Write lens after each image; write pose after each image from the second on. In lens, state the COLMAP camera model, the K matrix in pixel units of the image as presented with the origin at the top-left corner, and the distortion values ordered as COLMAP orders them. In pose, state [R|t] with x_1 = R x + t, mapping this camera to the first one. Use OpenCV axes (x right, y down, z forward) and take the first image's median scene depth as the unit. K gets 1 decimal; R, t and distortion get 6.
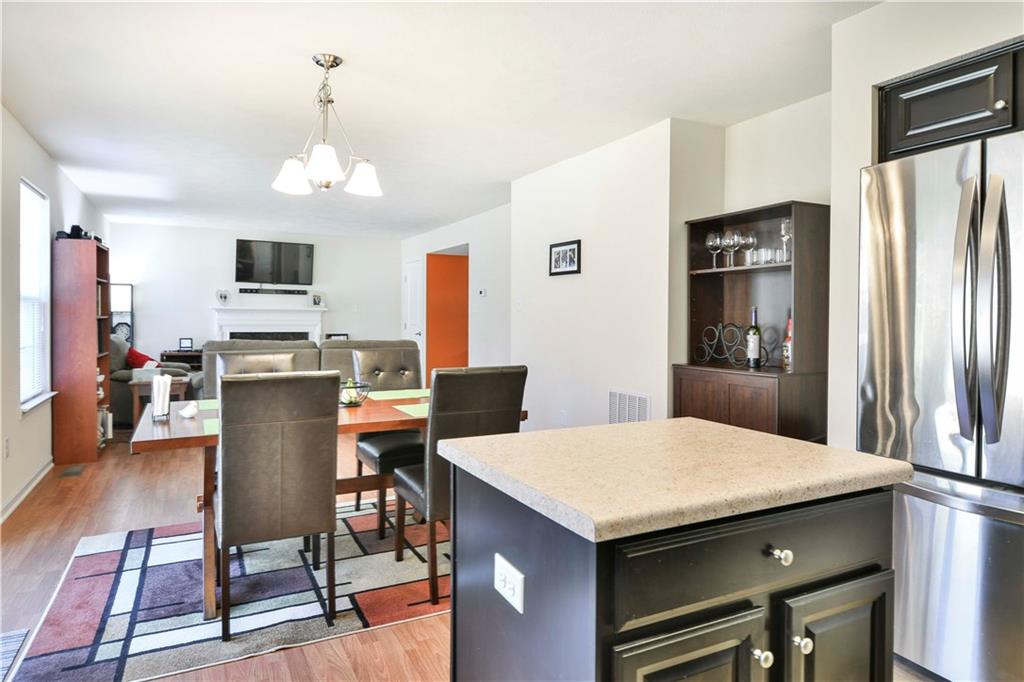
lens RADIAL K [[576.0, 0, 496.4], [0, 576.0, 319.1], [0, 0, 1]] dist [0.000463, -0.004048]
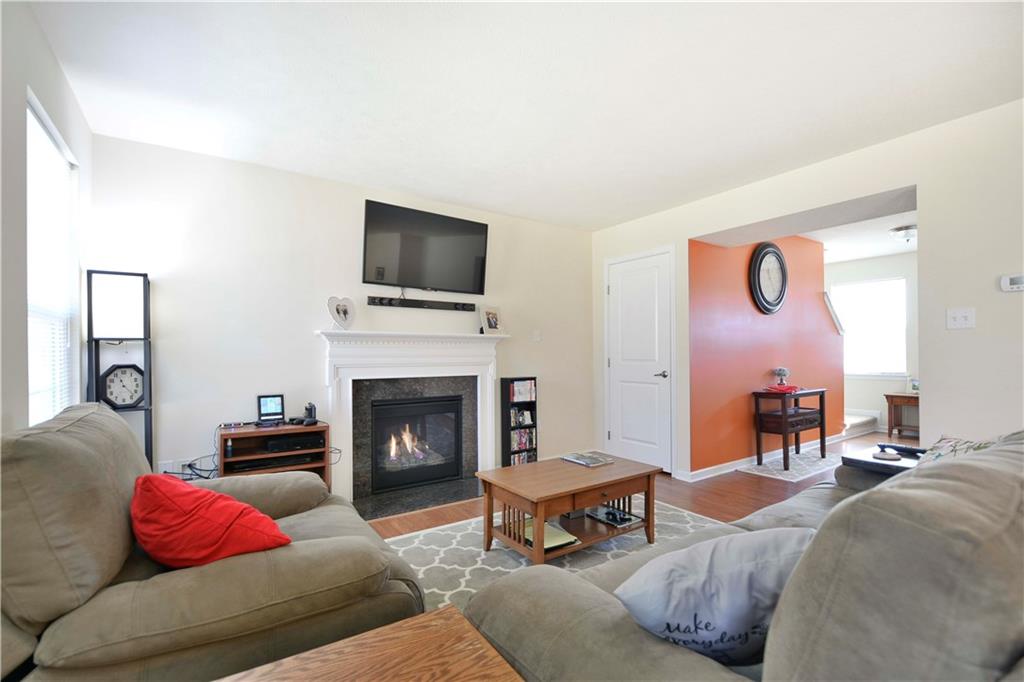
lens RADIAL K [[453.4, 0, 519.0], [0, 453.4, 357.2], [0, 0, 1]] dist [-0.004473, -0.004105]
pose [[0.991322, -0.019498, 0.130006, -0.369432], [0.020634, 0.999760, -0.007401, 0.008716], [-0.129830, 0.010020, 0.991486, 0.579379]]
